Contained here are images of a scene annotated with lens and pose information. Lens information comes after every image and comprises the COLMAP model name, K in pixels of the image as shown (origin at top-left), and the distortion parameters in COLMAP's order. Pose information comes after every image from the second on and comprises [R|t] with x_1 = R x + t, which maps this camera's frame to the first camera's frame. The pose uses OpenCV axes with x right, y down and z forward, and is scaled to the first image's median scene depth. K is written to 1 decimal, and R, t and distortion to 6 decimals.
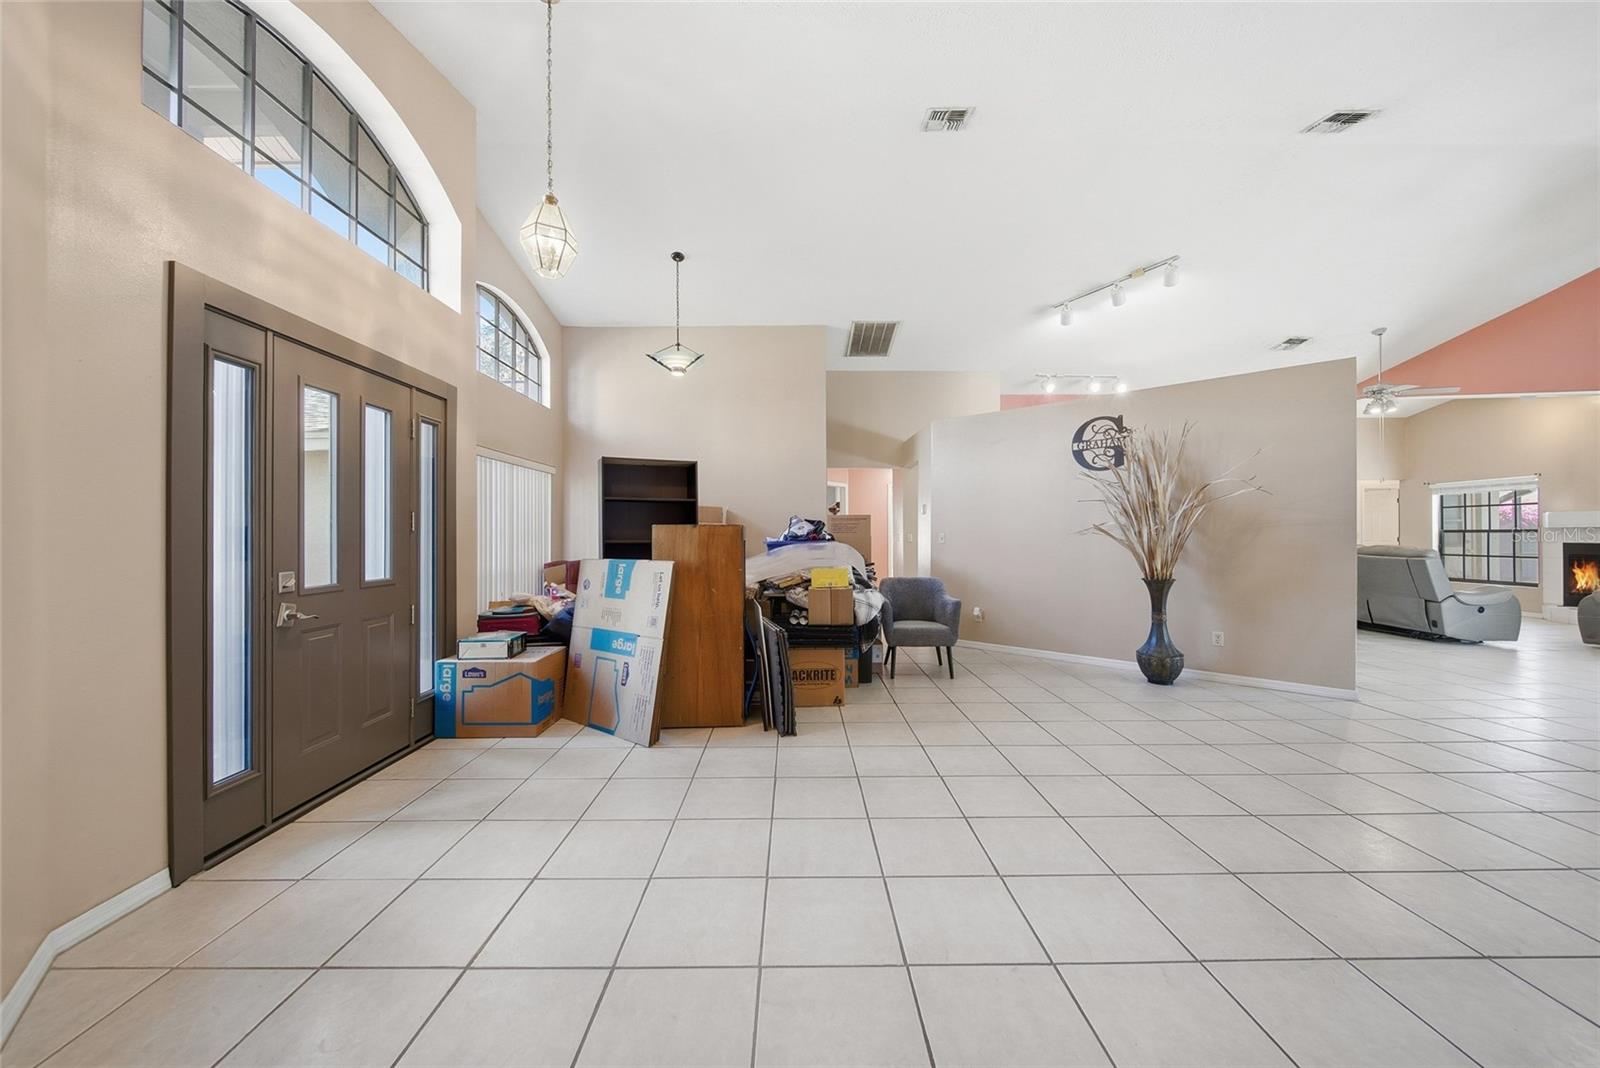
lens RADIAL K [[576.1, 0, 788.4], [0, 576.1, 529.4], [0, 0, 1]] dist [0.000278, -0.000308]
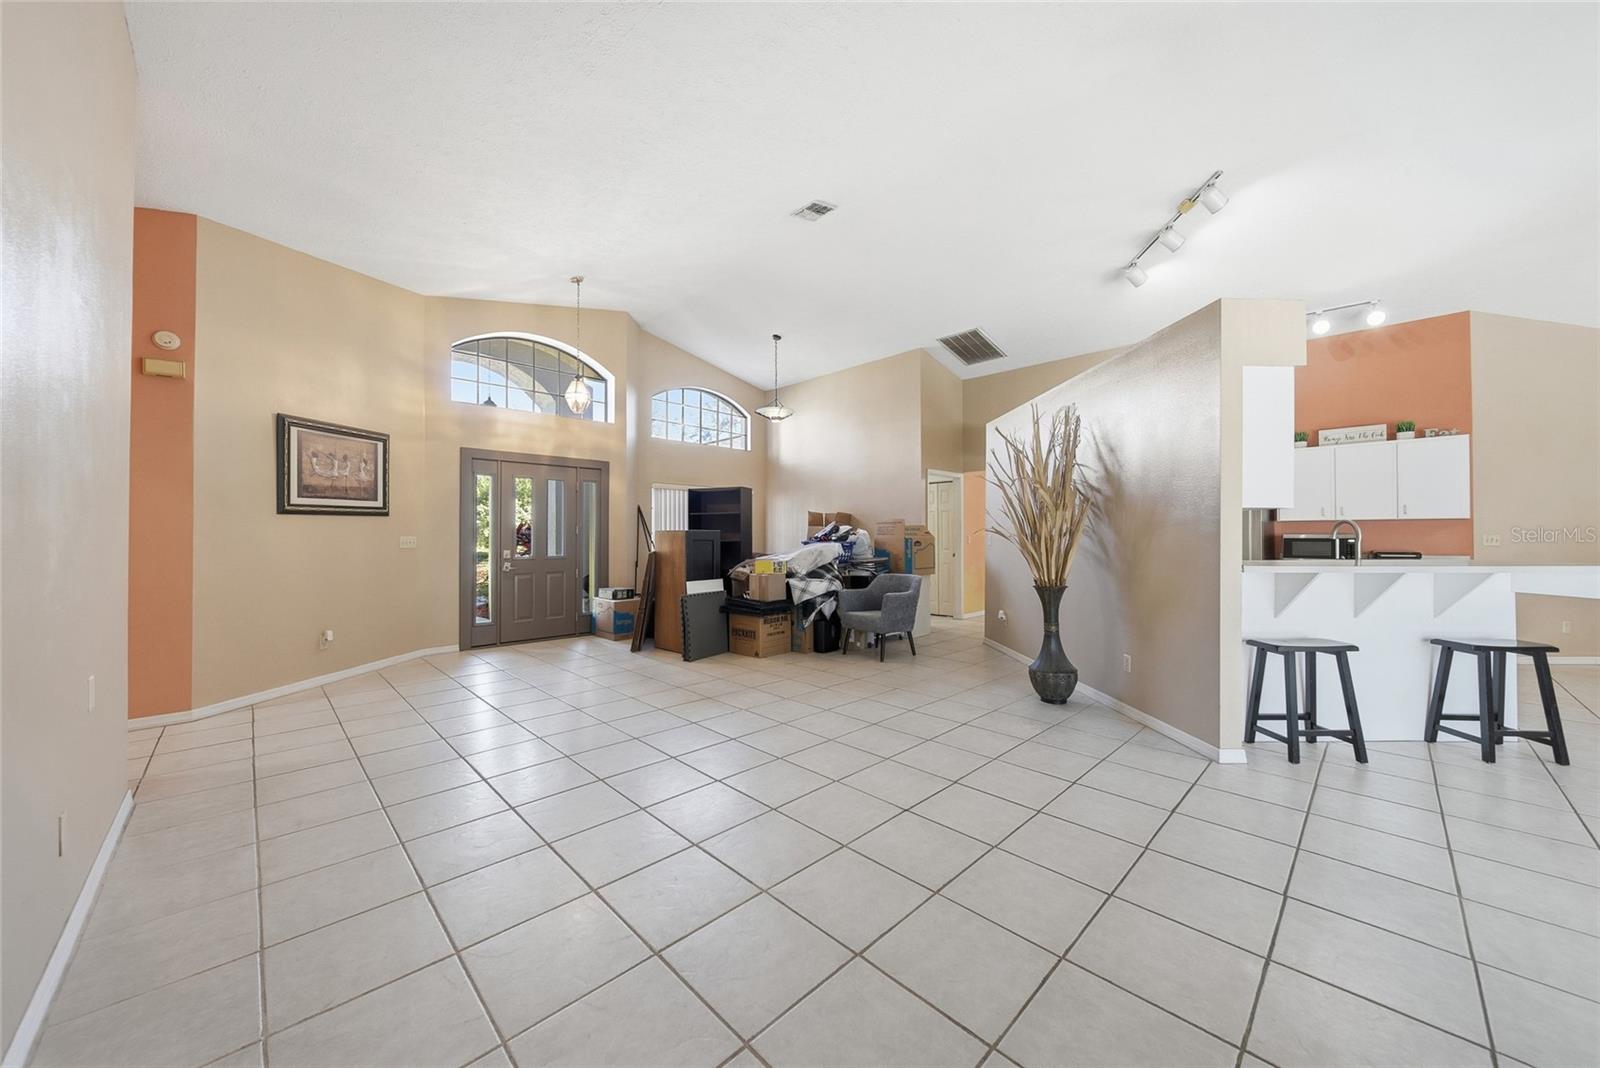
lens RADIAL K [[576.1, 0, 788.4], [0, 576.1, 529.4], [0, 0, 1]] dist [0.000278, -0.000308]
pose [[0.682495, -0.007606, -0.730850, 0.790102], [0.007761, 0.999965, -0.003159, -0.002327], [0.730849, -0.003516, 0.682530, 0.060419]]
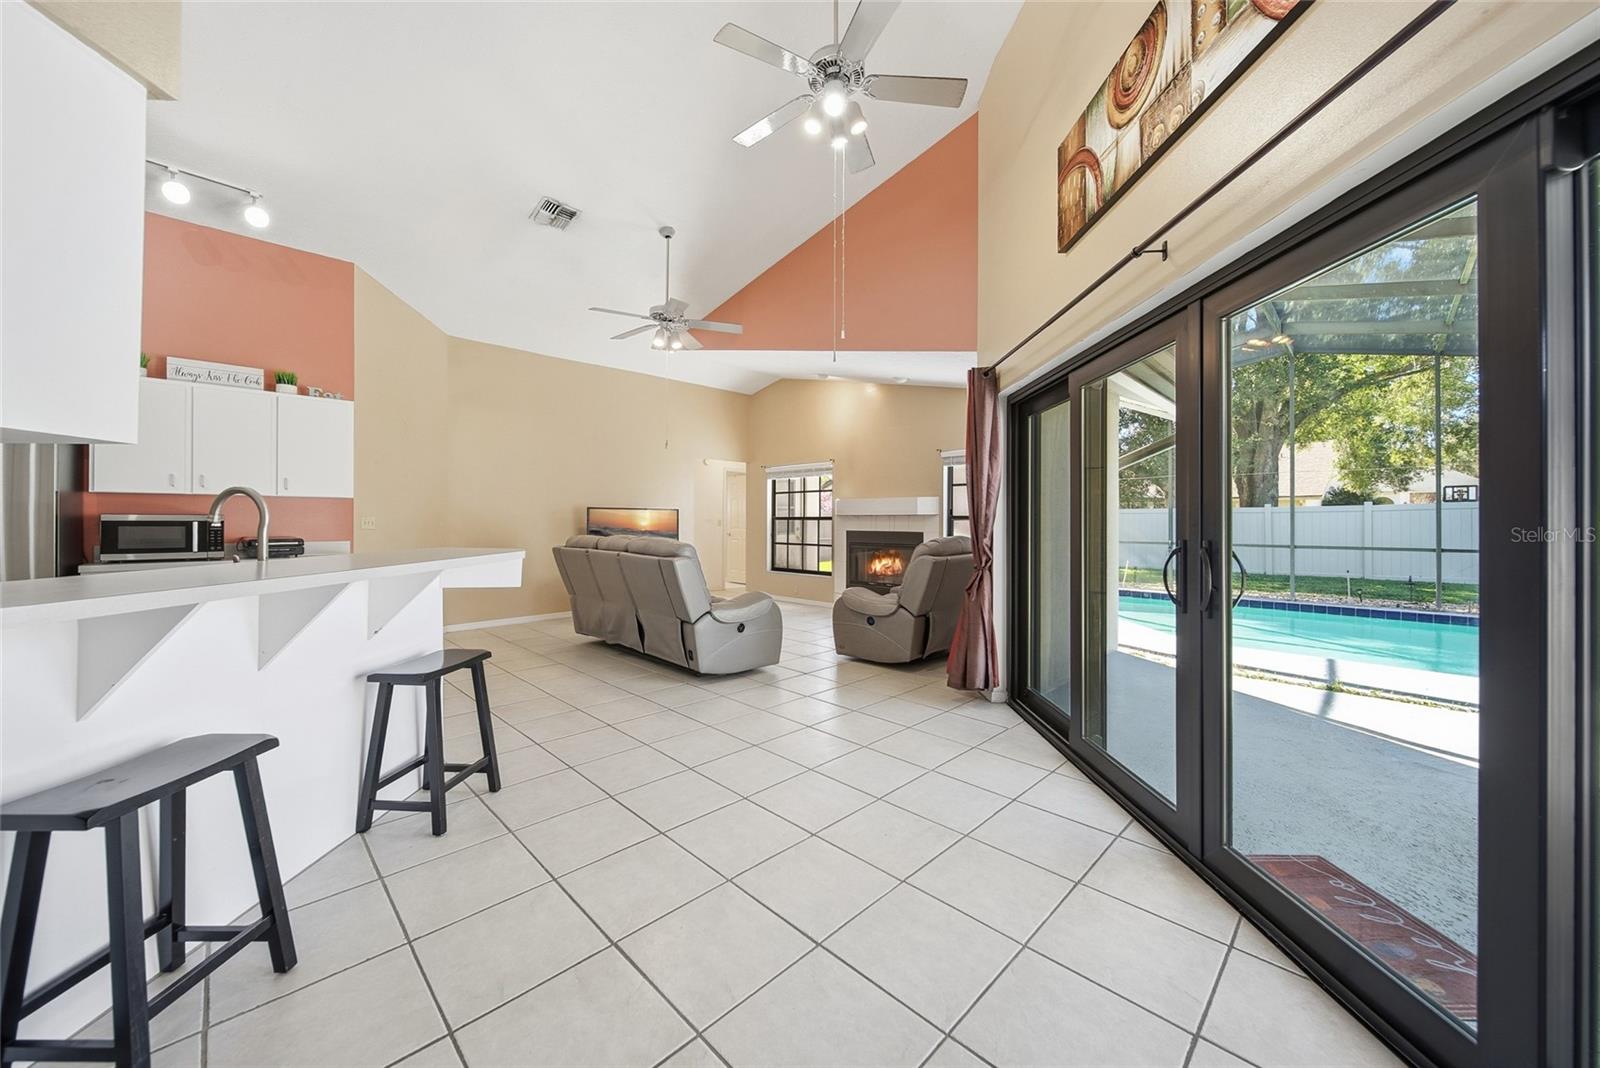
lens RADIAL K [[576.1, 0, 788.4], [0, 576.1, 529.4], [0, 0, 1]] dist [0.000278, -0.000308]
pose [[0.722443, -0.003256, 0.691422, 0.747296], [-0.014917, 0.999683, 0.020295, 0.002989], [-0.691269, -0.024976, 0.722166, 0.446127]]
